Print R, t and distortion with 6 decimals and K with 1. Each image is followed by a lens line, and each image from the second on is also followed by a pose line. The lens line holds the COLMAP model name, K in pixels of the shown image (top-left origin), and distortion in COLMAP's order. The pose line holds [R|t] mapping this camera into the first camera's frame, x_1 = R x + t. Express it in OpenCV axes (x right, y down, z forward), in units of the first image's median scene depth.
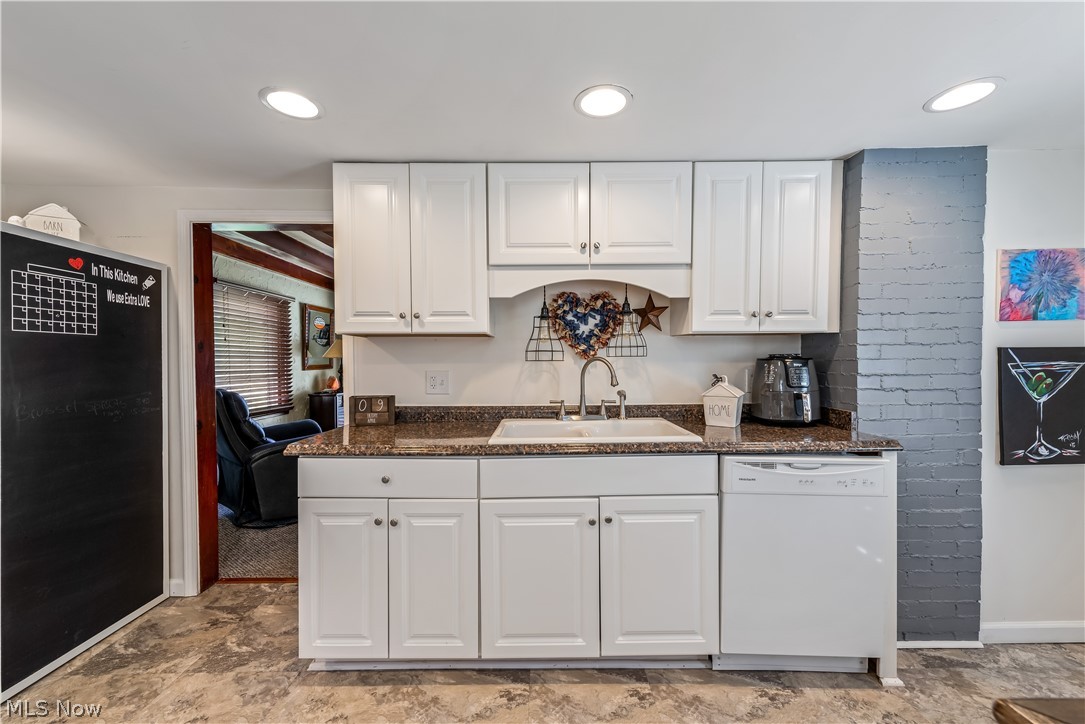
lens RADIAL K [[434.4, 0, 543.2], [0, 434.4, 365.8], [0, 0, 1]] dist [-0.000145, 0.000011]
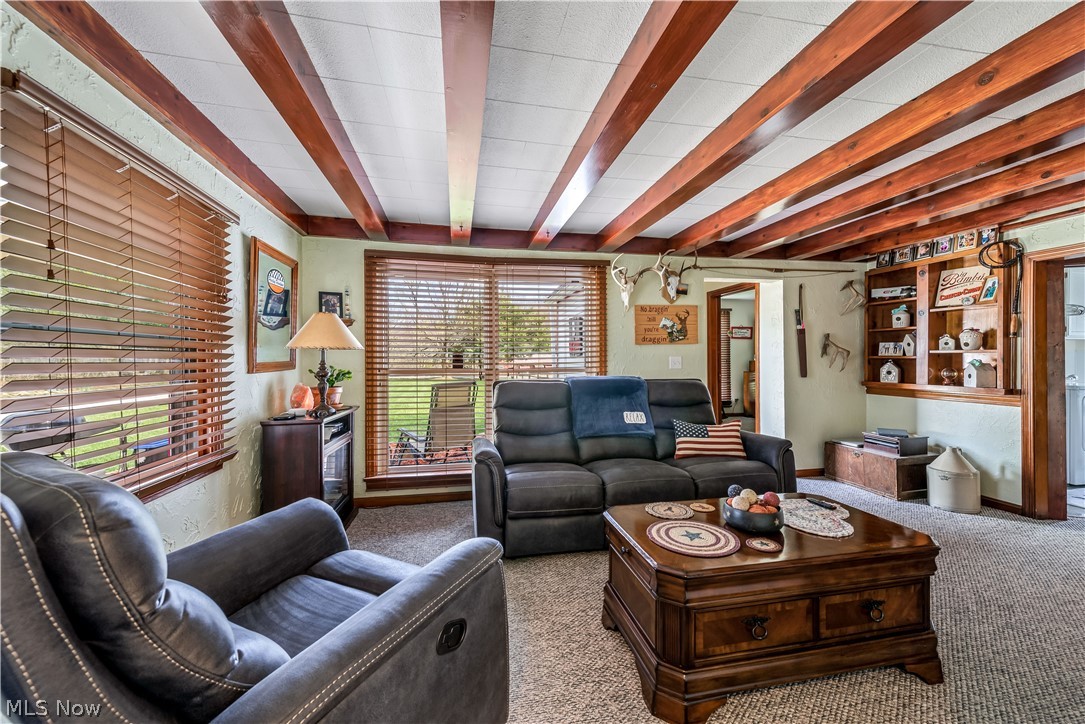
lens RADIAL K [[434.4, 0, 544.1], [0, 434.4, 359.7], [0, 0, 1]] dist [-0.000145, 0.000011]
pose [[0.978526, 0.003284, 0.206097, -0.326191], [0.000149, 0.999862, -0.016637, 0.002954], [-0.206123, 0.016311, 0.978390, 0.450262]]
